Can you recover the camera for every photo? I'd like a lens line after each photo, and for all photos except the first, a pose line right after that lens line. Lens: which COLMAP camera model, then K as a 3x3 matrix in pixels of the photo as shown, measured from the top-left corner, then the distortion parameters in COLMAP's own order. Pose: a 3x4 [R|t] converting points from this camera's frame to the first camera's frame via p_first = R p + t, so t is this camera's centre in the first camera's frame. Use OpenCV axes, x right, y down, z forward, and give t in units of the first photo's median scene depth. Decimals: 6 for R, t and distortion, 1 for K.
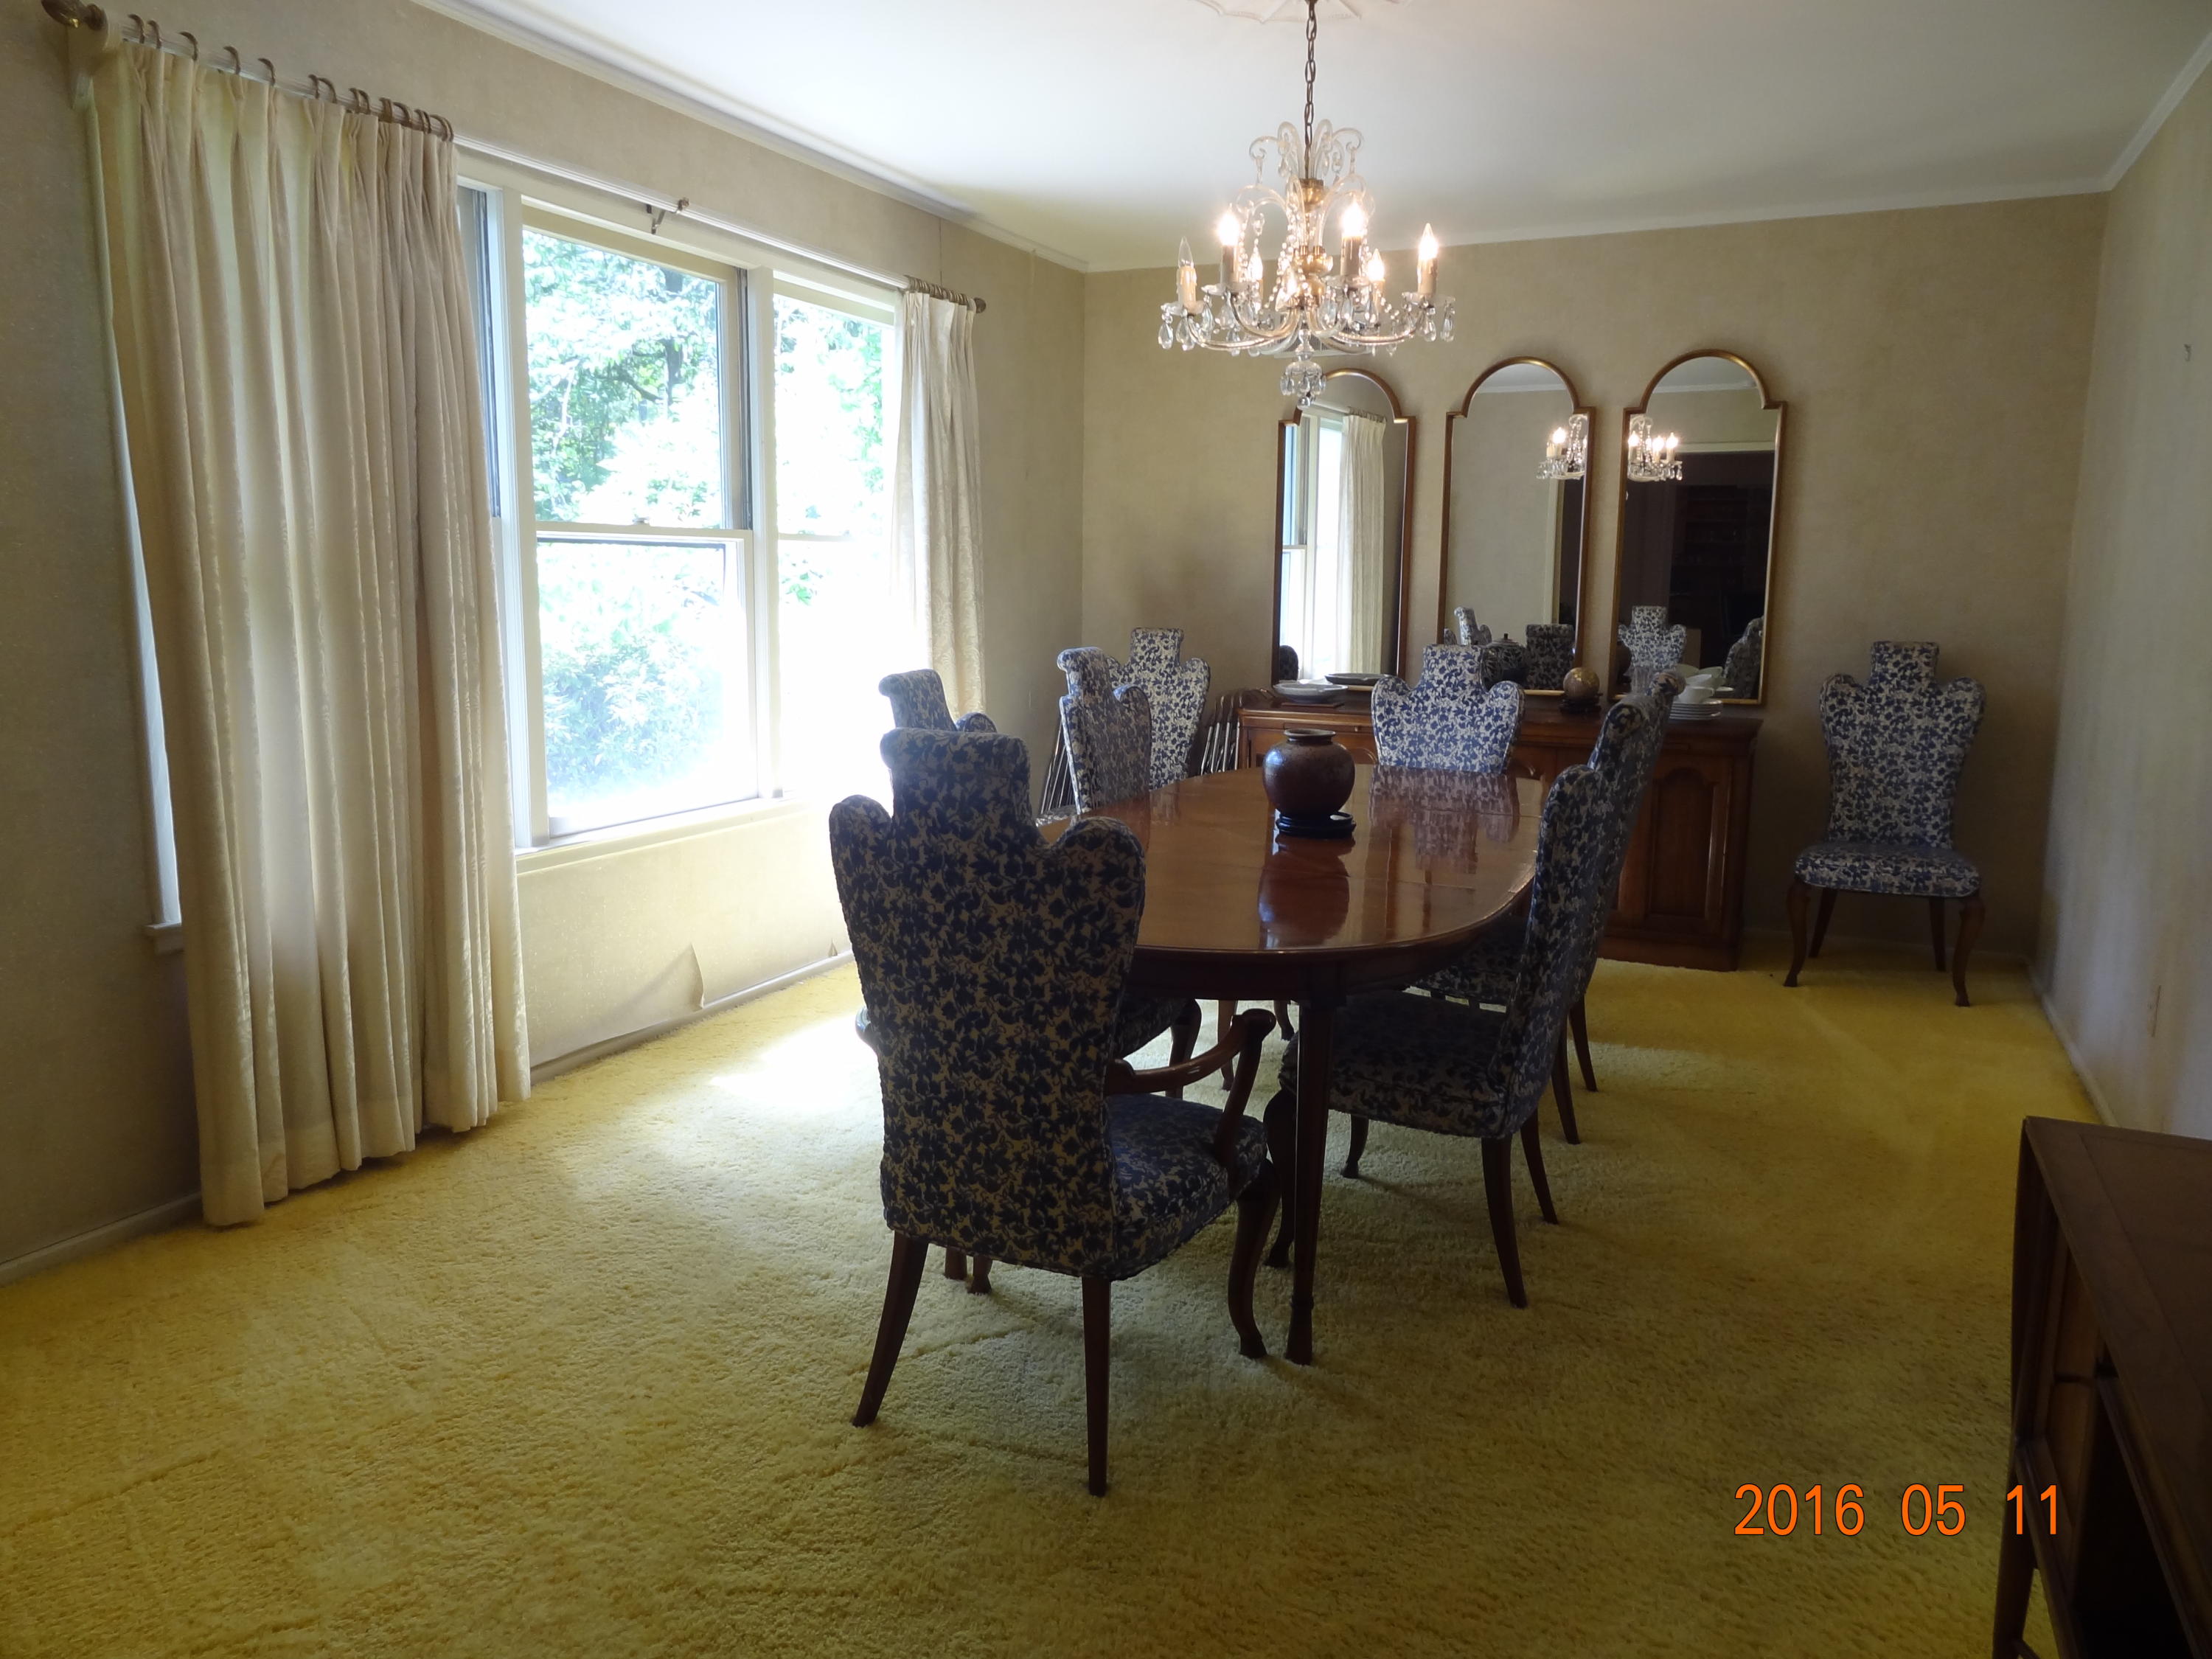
lens RADIAL K [[1546.2, 0, 1106.0], [0, 1546.2, 828.6], [0, 0, 1]] dist [-0.005008, -0.002755]
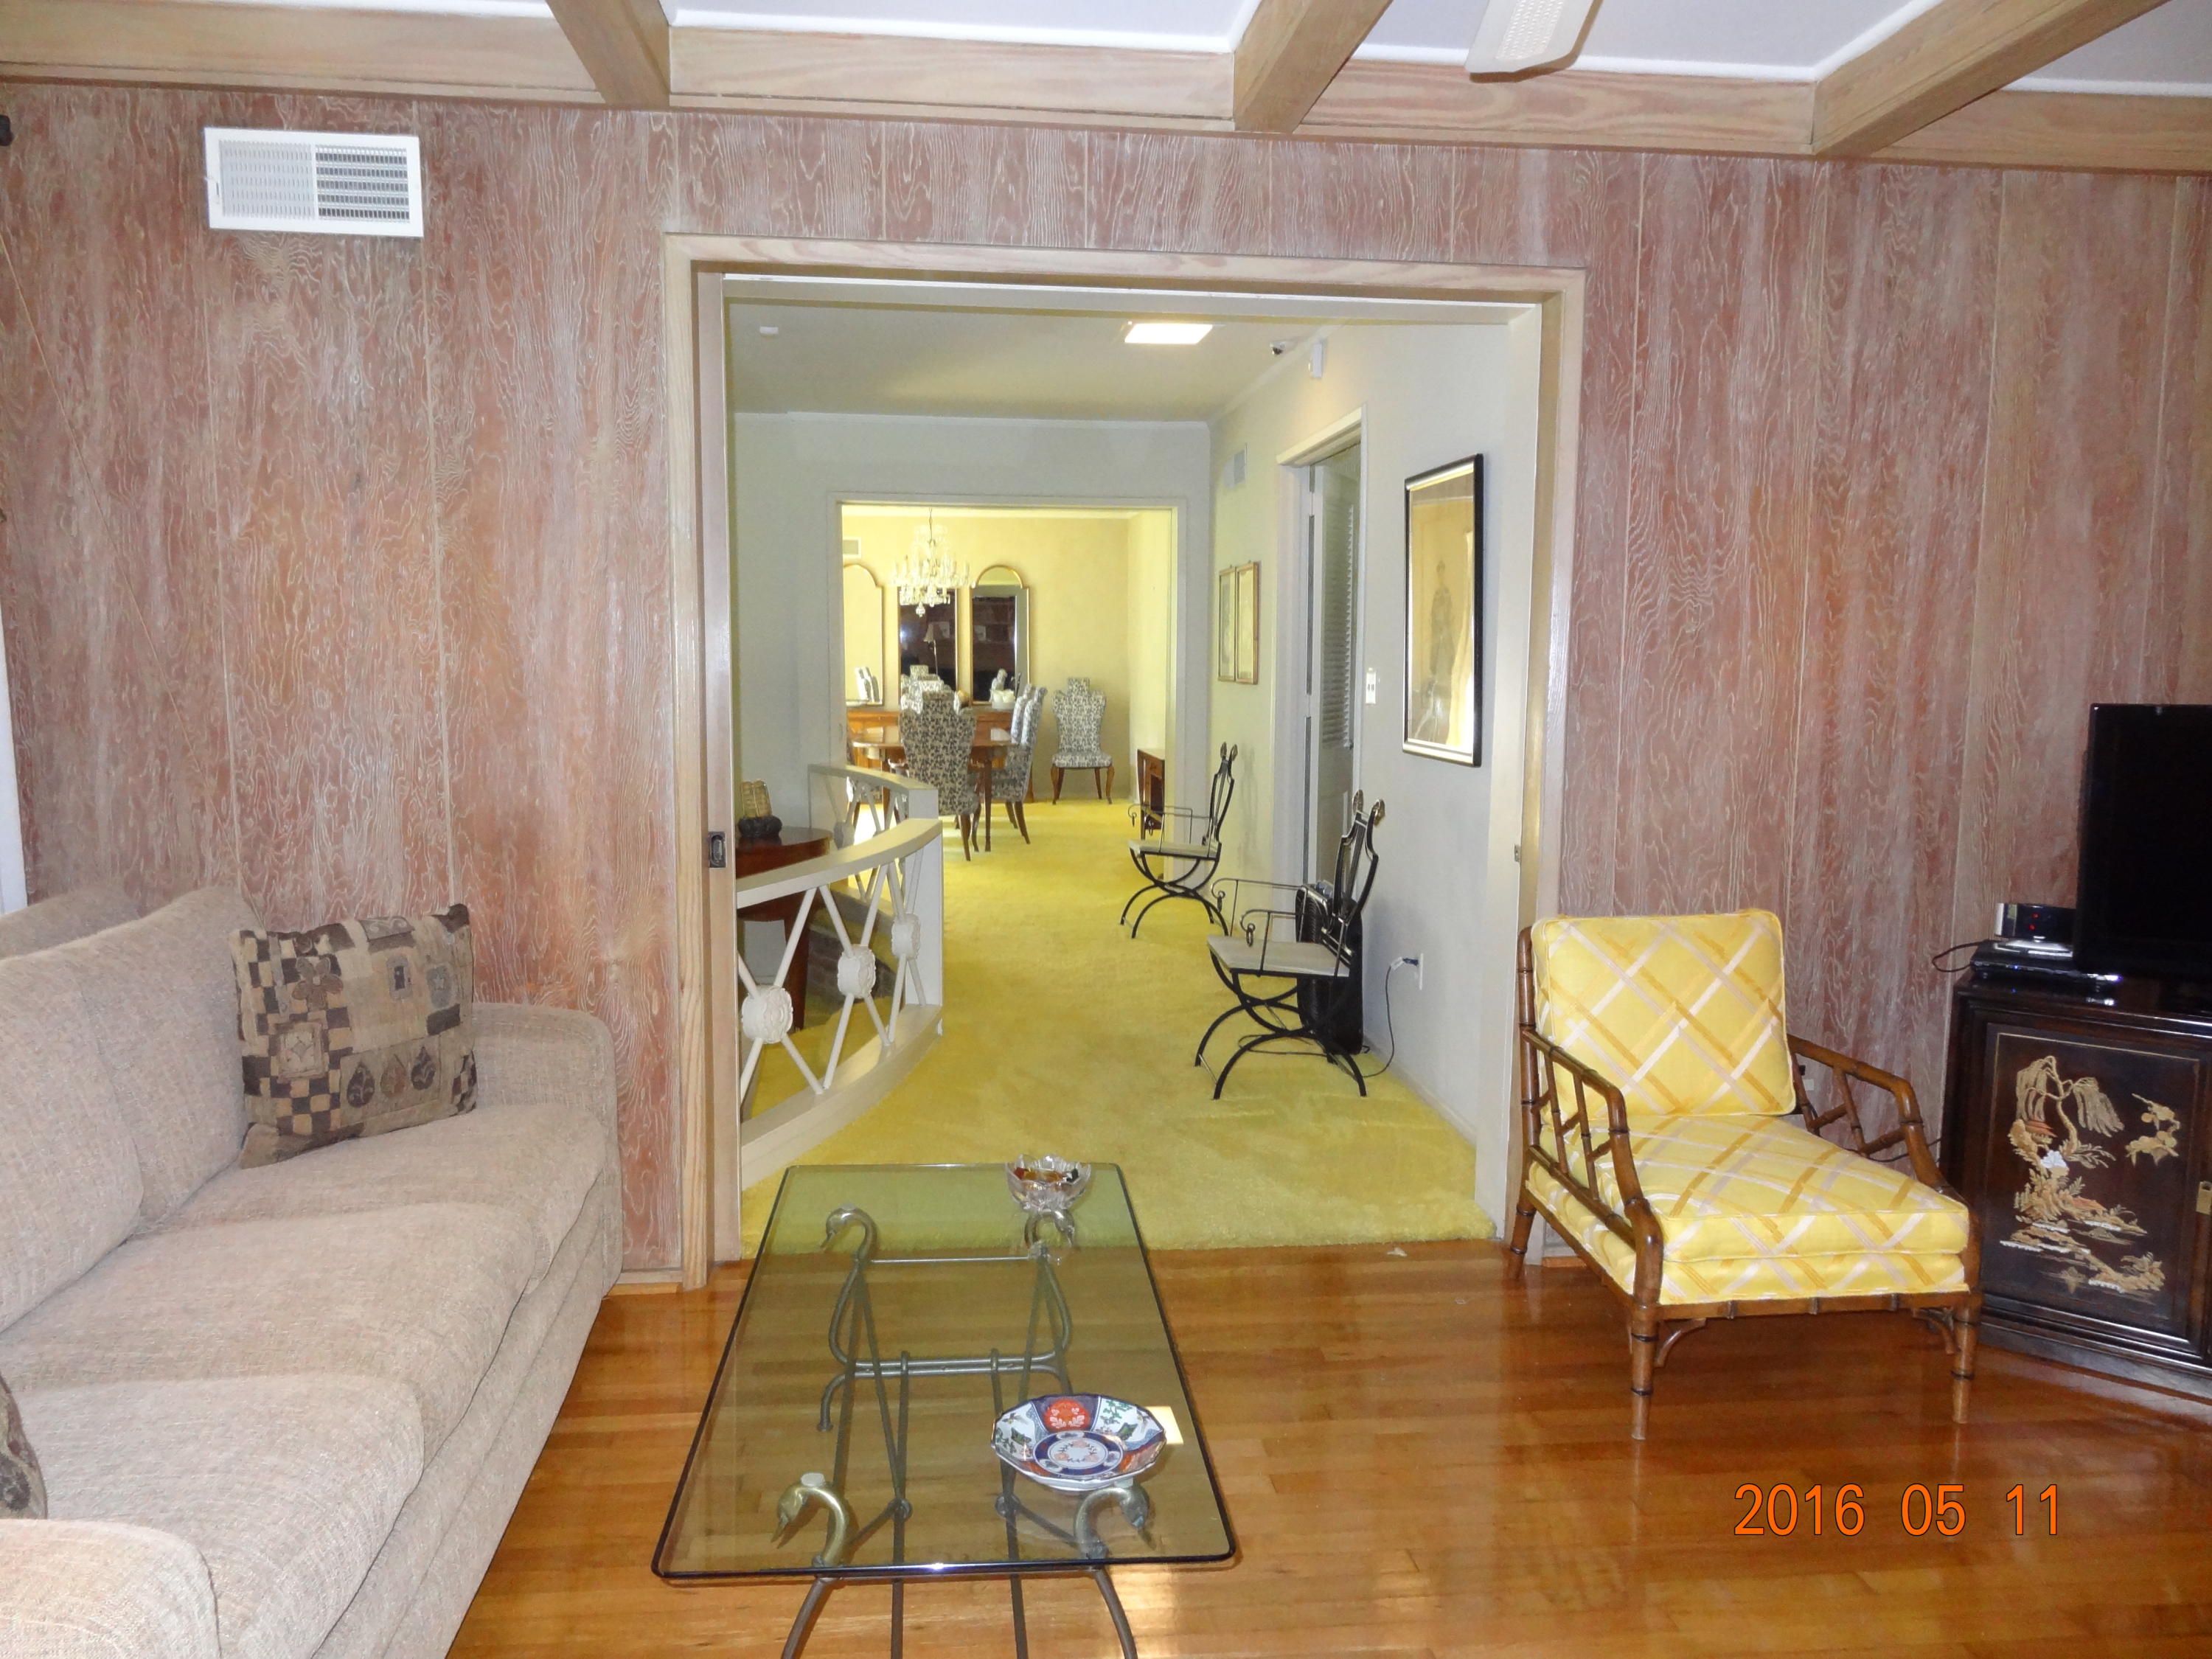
lens RADIAL K [[1546.2, 0, 1101.6], [0, 1546.2, 826.1], [0, 0, 1]] dist [-0.005008, -0.002755]
pose [[0.854567, -0.056146, 0.516297, -0.895544], [0.075740, 0.996984, -0.016944, 0.194420], [-0.513788, 0.053584, 0.856242, -1.378815]]
